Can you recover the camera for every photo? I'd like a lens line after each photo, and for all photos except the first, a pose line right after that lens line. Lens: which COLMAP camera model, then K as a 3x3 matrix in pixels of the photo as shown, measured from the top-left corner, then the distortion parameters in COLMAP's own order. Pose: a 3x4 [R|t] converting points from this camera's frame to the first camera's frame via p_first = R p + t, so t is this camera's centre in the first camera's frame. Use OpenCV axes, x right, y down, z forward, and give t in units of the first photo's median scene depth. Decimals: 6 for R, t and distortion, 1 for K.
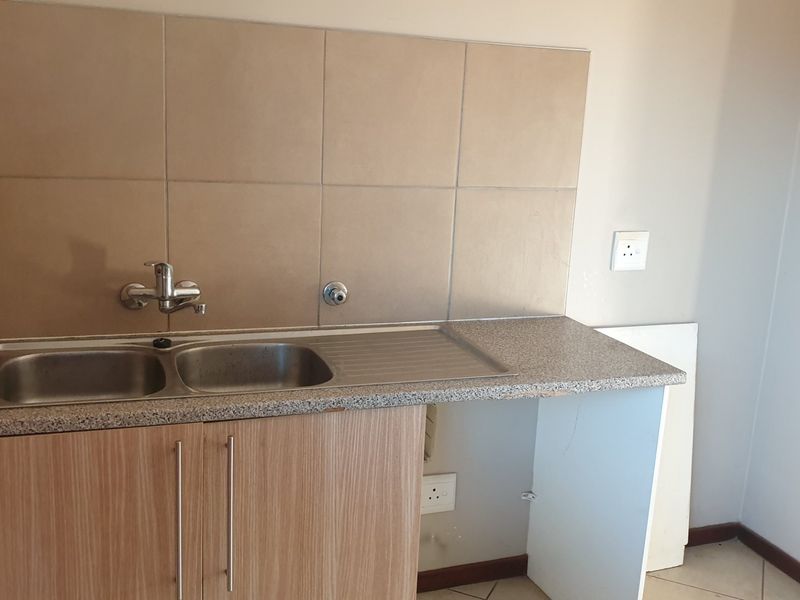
lens RADIAL K [[826.5, 0, 400.0], [0, 826.5, 300.0], [0, 0, 1]] dist [0.157542, -0.415979]
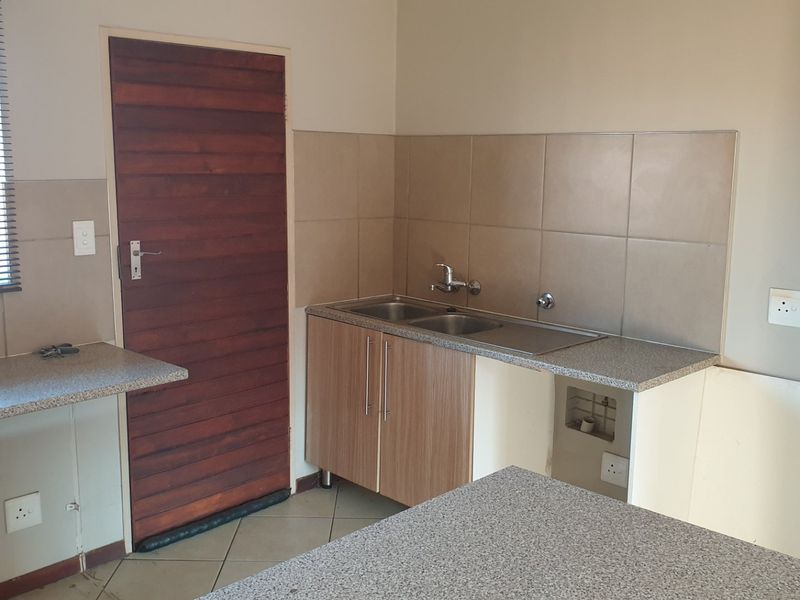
lens RADIAL K [[826.5, 0, 400.0], [0, 826.5, 300.0], [0, 0, 1]] dist [0.157542, -0.415979]
pose [[0.401244, 0.107878, -0.909596, 1.387967], [-0.198621, 0.979660, 0.028571, -0.000390], [0.894177, 0.169201, 0.414510, 0.142262]]
